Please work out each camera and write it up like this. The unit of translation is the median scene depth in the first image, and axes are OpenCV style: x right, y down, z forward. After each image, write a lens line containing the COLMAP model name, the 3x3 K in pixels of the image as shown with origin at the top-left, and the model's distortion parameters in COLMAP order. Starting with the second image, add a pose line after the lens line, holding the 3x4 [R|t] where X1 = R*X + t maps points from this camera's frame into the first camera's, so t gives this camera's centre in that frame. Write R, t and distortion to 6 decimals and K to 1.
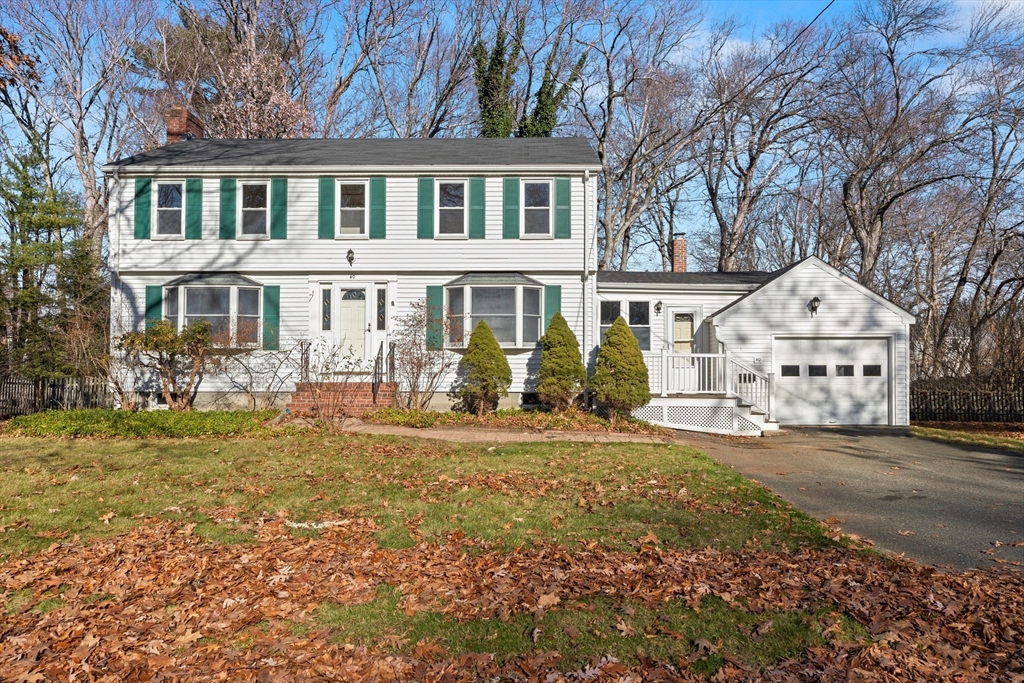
lens RADIAL K [[737.6, 0, 512.0], [0, 737.6, 346.3], [0, 0, 1]] dist [0.012899, 0.002867]
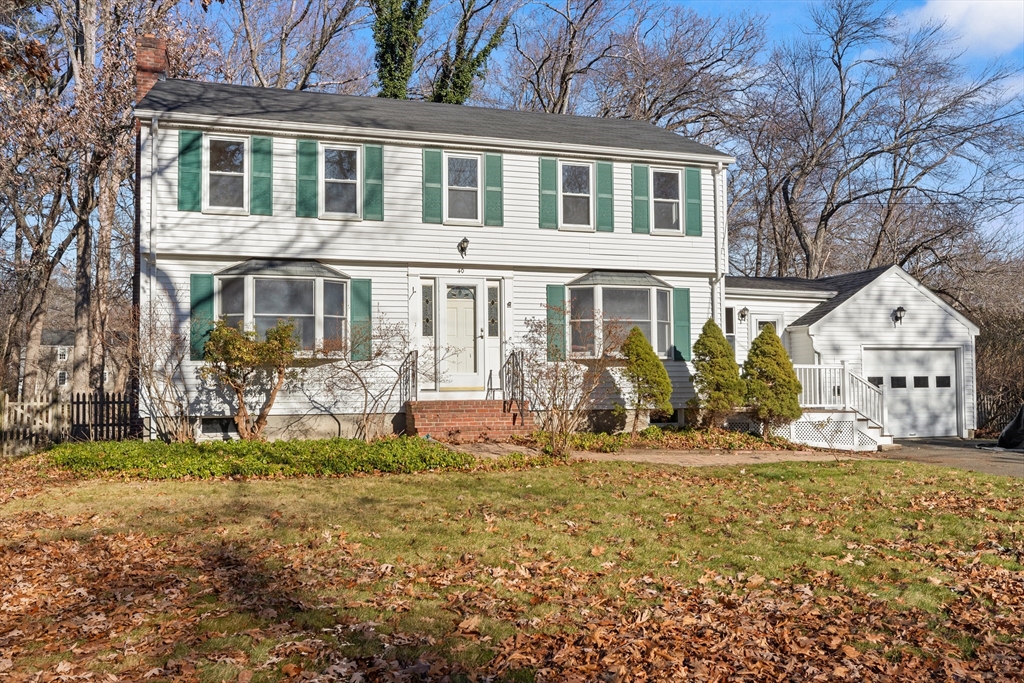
lens RADIAL K [[887.4, 0, 511.8], [0, 887.4, 337.2], [0, 0, 1]] dist [0.009136, -0.003422]
pose [[0.948323, 0.009490, 0.317165, -0.474866], [-0.003142, 0.999785, -0.020519, -0.000805], [-0.317291, 0.018462, 0.948148, 0.051429]]
